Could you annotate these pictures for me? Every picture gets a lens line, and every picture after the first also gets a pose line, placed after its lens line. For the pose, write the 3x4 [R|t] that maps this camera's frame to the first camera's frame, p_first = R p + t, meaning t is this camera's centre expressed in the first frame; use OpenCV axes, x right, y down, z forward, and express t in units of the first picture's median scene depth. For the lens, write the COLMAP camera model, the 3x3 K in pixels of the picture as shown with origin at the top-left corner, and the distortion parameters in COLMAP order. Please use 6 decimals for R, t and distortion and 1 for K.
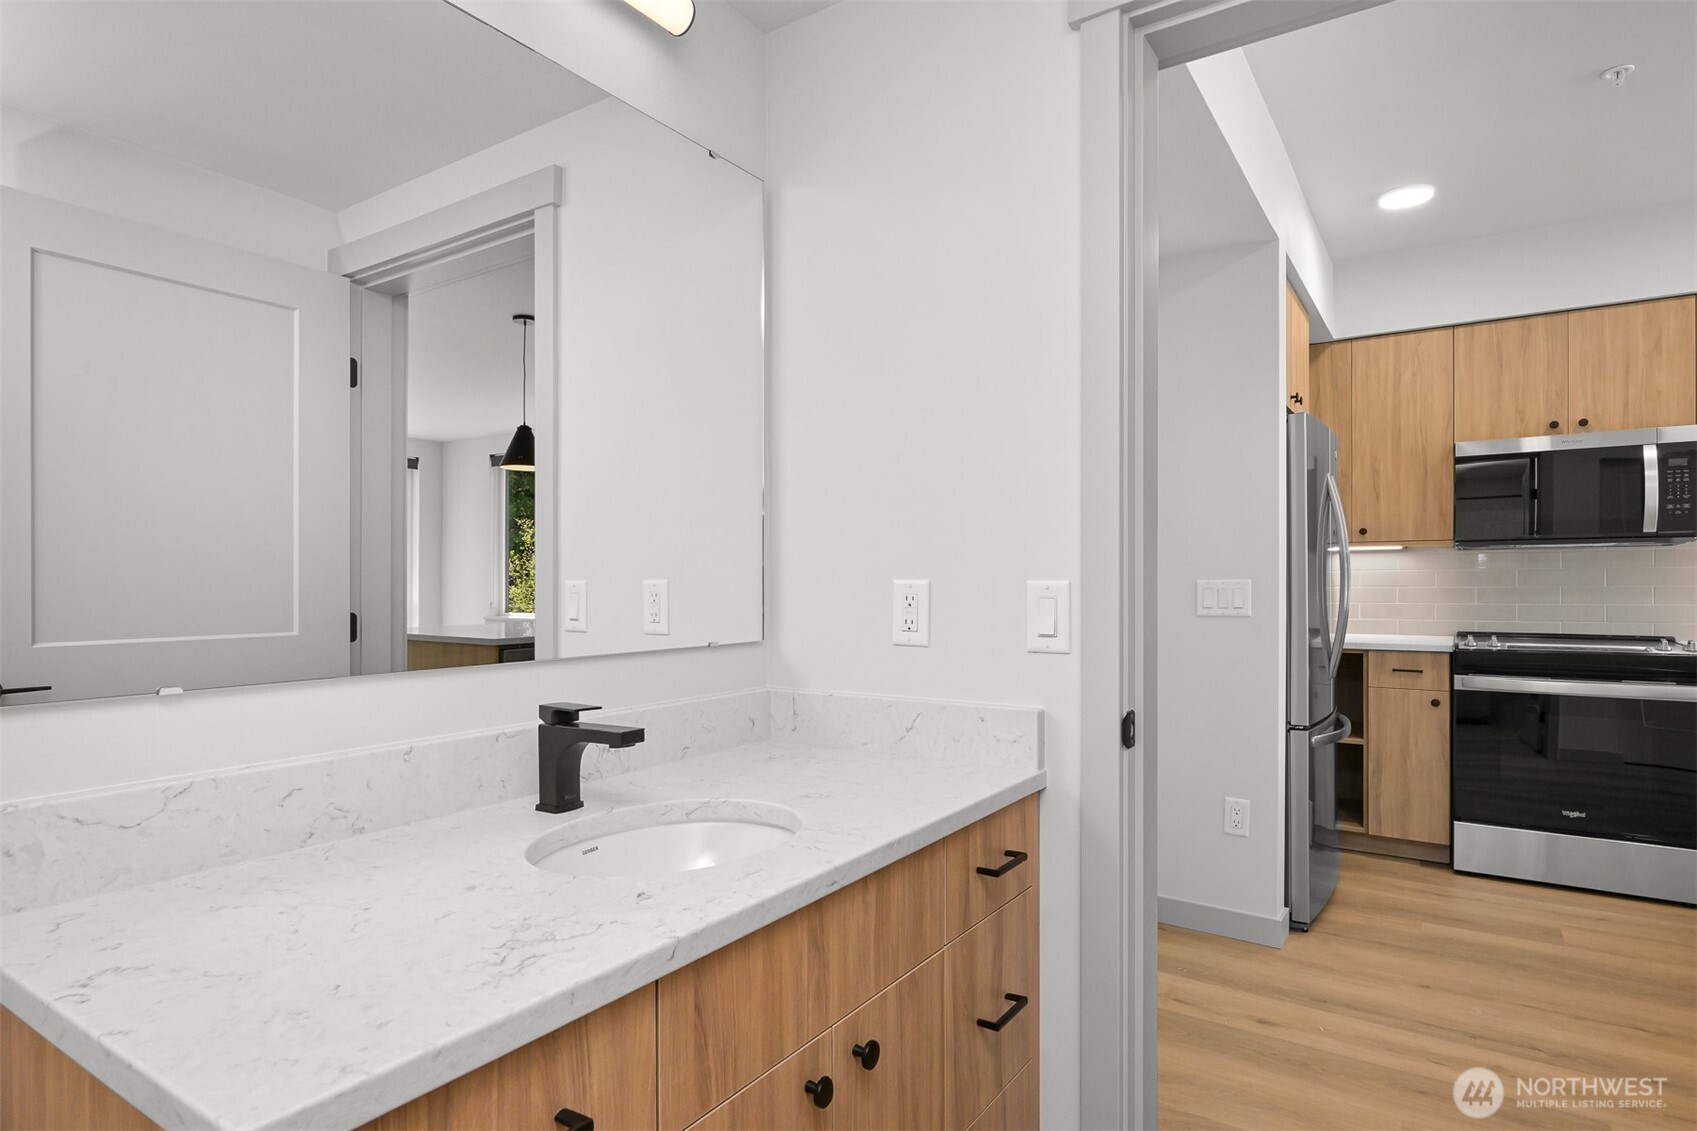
lens RADIAL K [[903.9, 0, 850.3], [0, 903.9, 582.7], [0, 0, 1]] dist [0.004383, 0.000390]
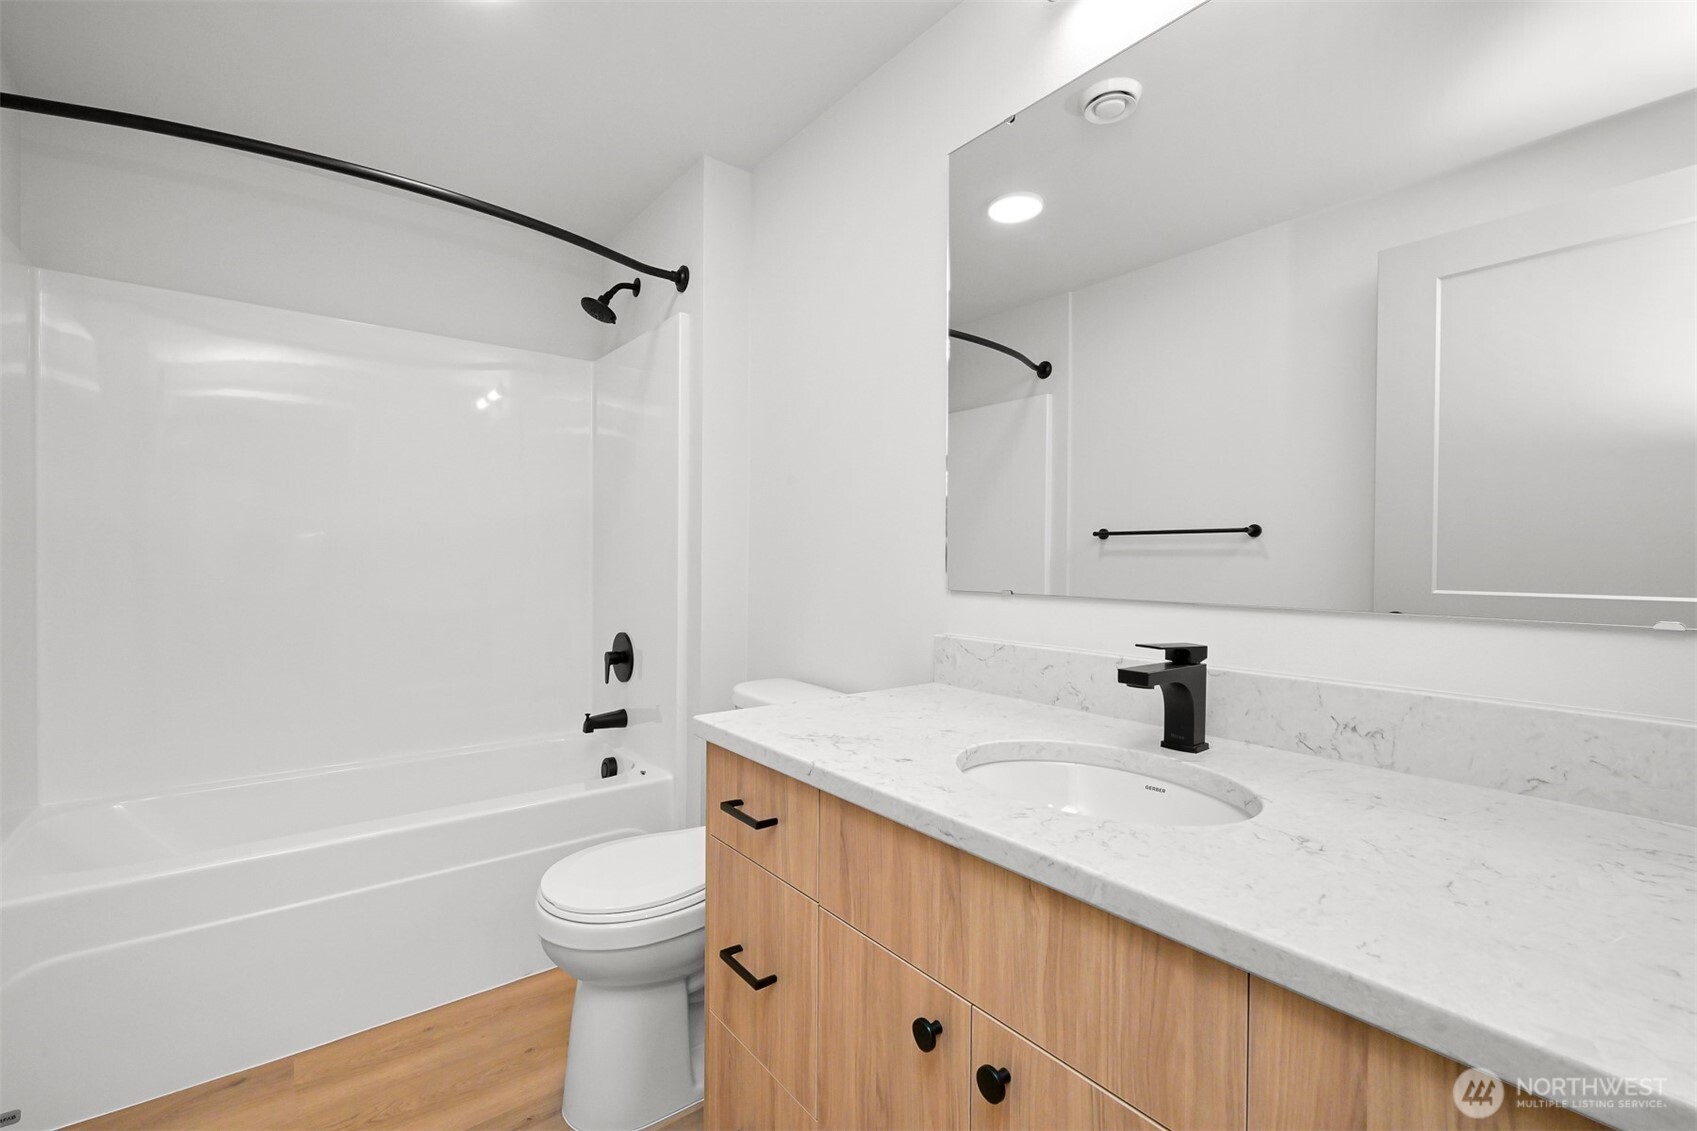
lens RADIAL K [[754.5, 0, 855.4], [0, 754.5, 562.7], [0, 0, 1]] dist [-0.000796, -0.000536]
pose [[-0.310270, 0.003576, -0.950642, 0.738638], [-0.006693, 0.999960, 0.005946, 0.052840], [0.950625, 0.008208, -0.310234, 1.146233]]
